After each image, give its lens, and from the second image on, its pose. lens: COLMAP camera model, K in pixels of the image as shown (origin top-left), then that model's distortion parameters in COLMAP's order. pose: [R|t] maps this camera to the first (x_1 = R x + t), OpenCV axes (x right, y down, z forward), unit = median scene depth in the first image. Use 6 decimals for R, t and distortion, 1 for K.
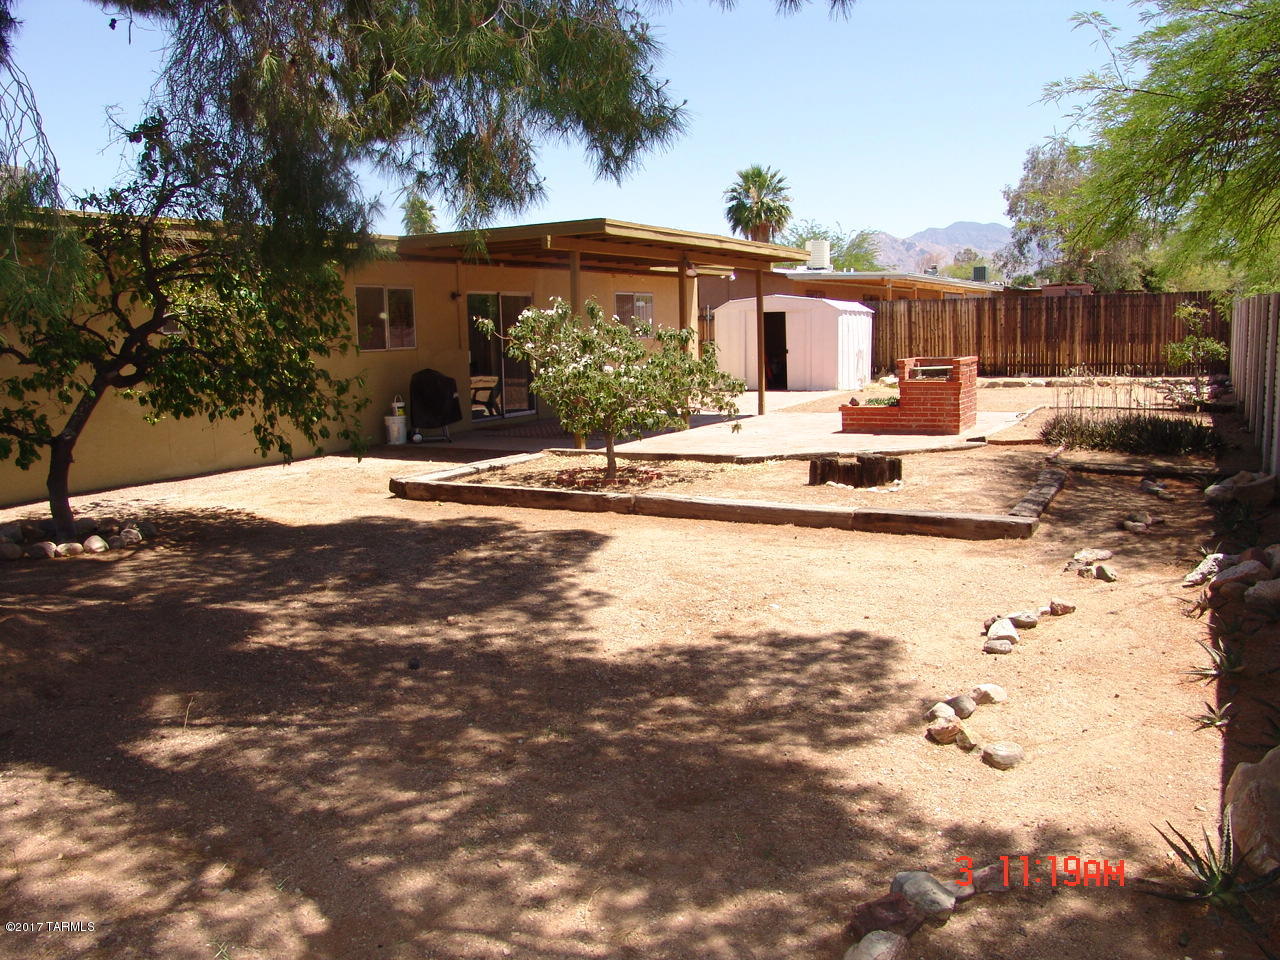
lens RADIAL K [[1068.0, 0, 628.5], [0, 1068.0, 482.3], [0, 0, 1]] dist [-0.161059, 0.147966]
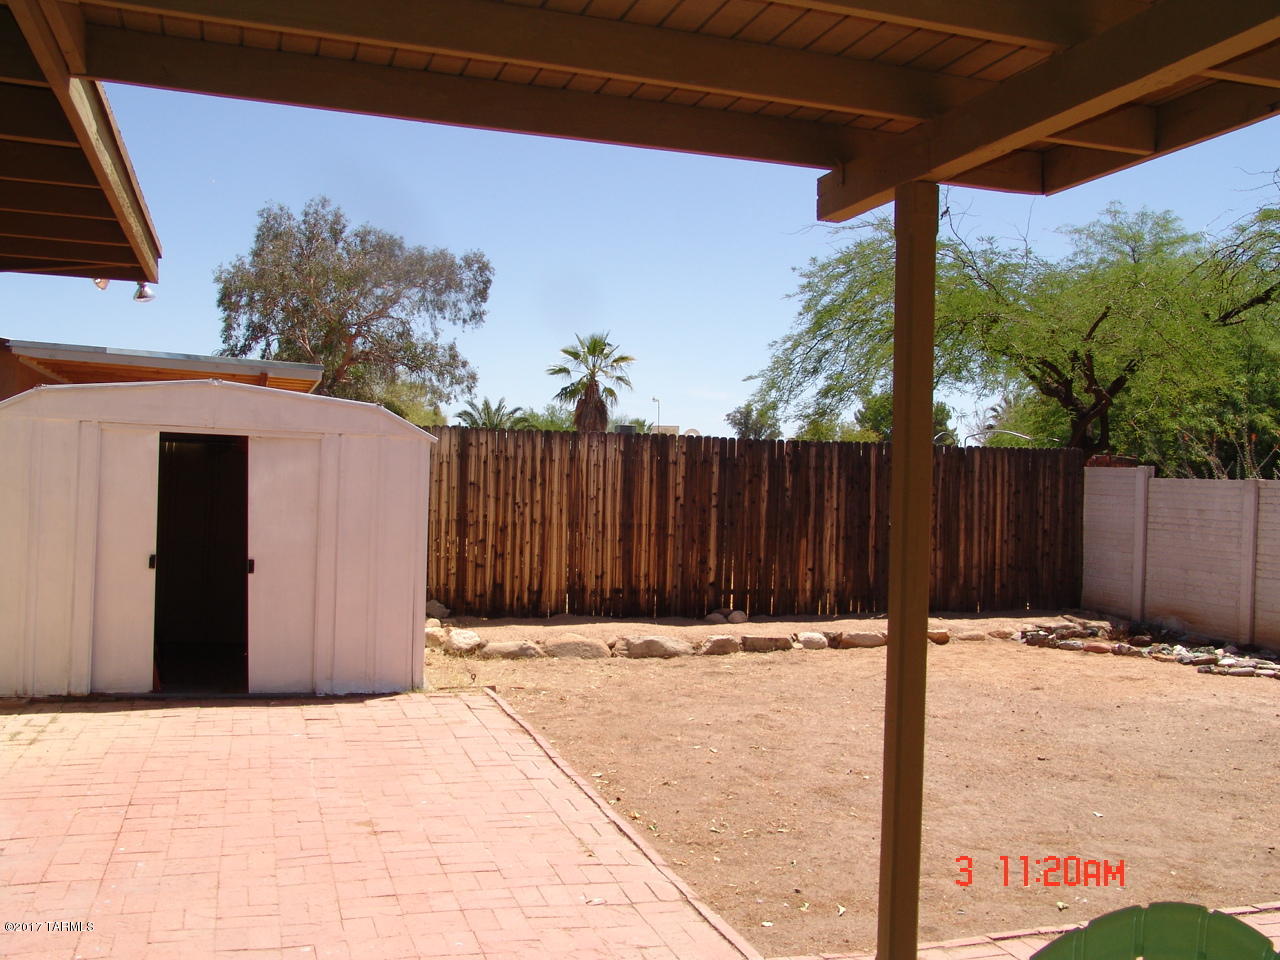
lens RADIAL K [[1291.6, 0, 640.0], [0, 1291.6, 480.0], [0, 0, 1]] dist [-0.079805, -0.005275]
pose [[0.690441, 0.049856, 0.721668, -0.041294], [0.054471, 0.991207, -0.120591, -0.097825], [-0.721335, 0.122571, 0.681654, 0.667344]]
